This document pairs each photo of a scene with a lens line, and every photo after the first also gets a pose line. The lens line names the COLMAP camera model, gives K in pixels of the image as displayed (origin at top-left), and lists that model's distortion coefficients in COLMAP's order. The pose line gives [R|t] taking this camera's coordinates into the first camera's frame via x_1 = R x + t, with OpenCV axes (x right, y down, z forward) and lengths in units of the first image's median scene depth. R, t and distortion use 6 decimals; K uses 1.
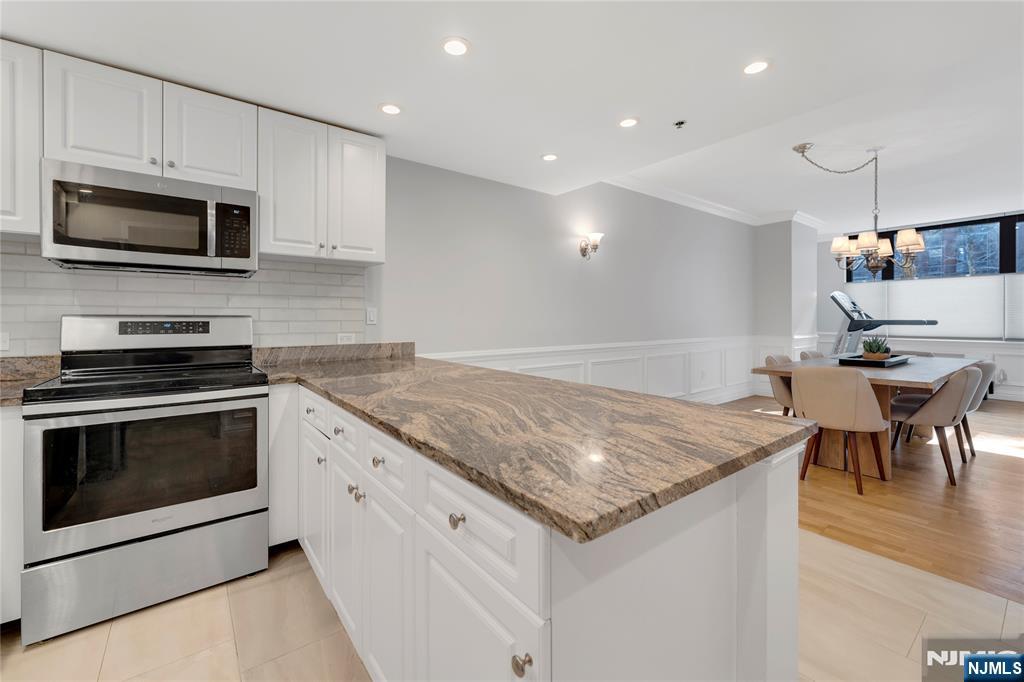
lens RADIAL K [[424.0, 0, 501.6], [0, 424.0, 320.2], [0, 0, 1]] dist [0.000694, -0.000794]
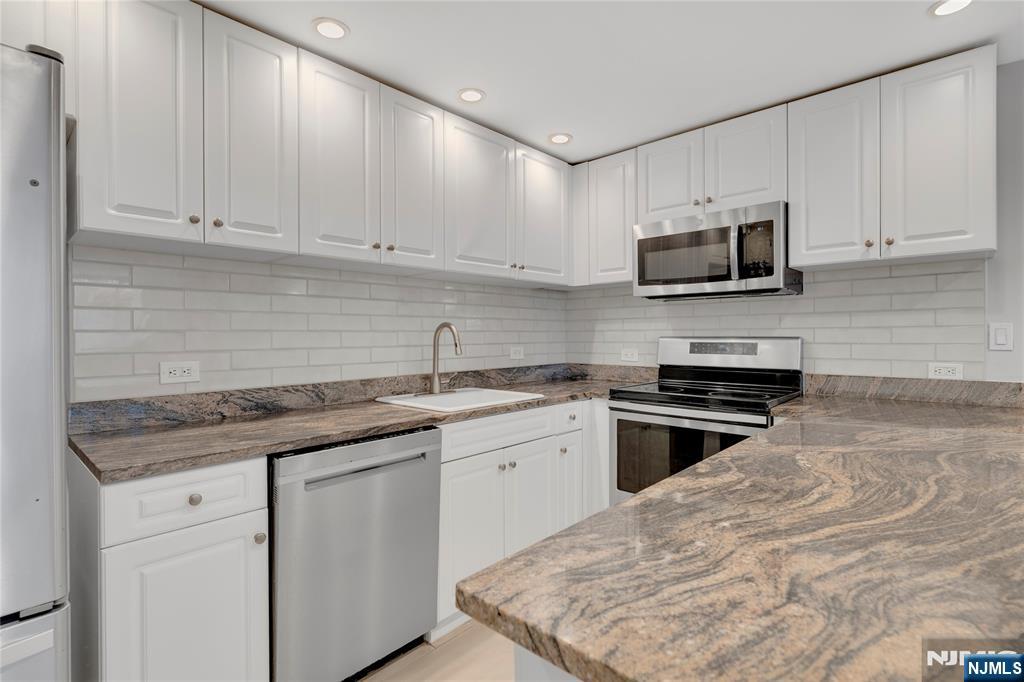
lens RADIAL K [[484.1, 0, 507.3], [0, 484.1, 338.7], [0, 0, 1]] dist [-0.002800, -0.000675]
pose [[0.174983, 0.007959, -0.984539, 0.357330], [0.003374, 0.999957, 0.008683, -0.021765], [0.984566, -0.004841, 0.174949, 0.262686]]
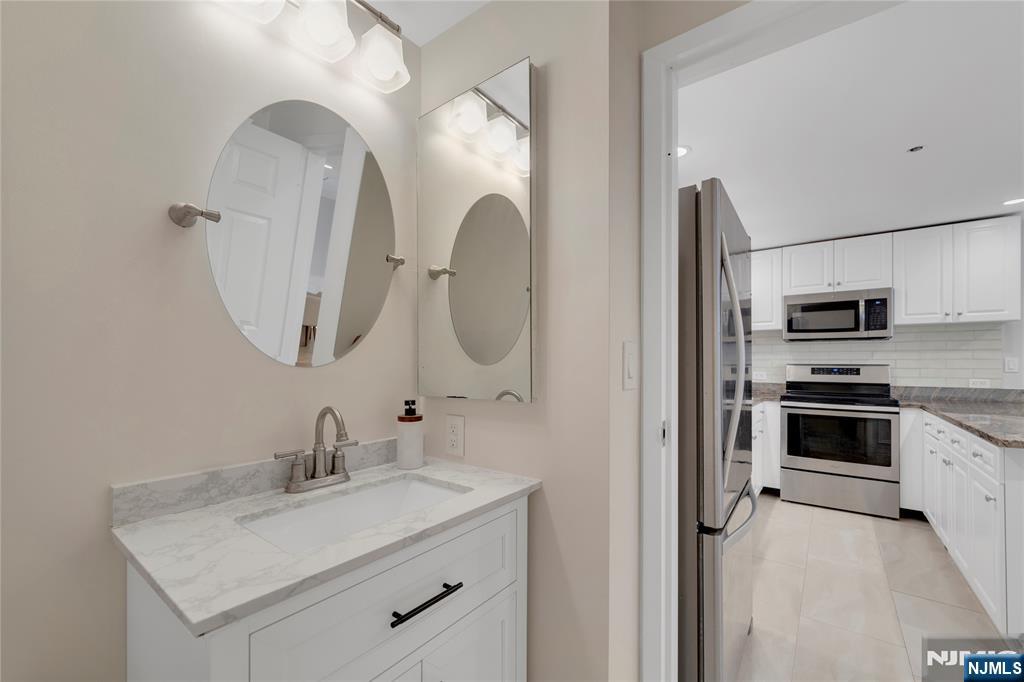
lens RADIAL K [[405.9, 0, 526.8], [0, 405.9, 359.4], [0, 0, 1]] dist [-0.001600, -0.000100]
pose [[0.283467, -0.007291, -0.958954, 0.529482], [-0.005462, 0.999943, -0.009217, -0.010601], [0.958966, 0.007851, 0.283411, -0.802918]]
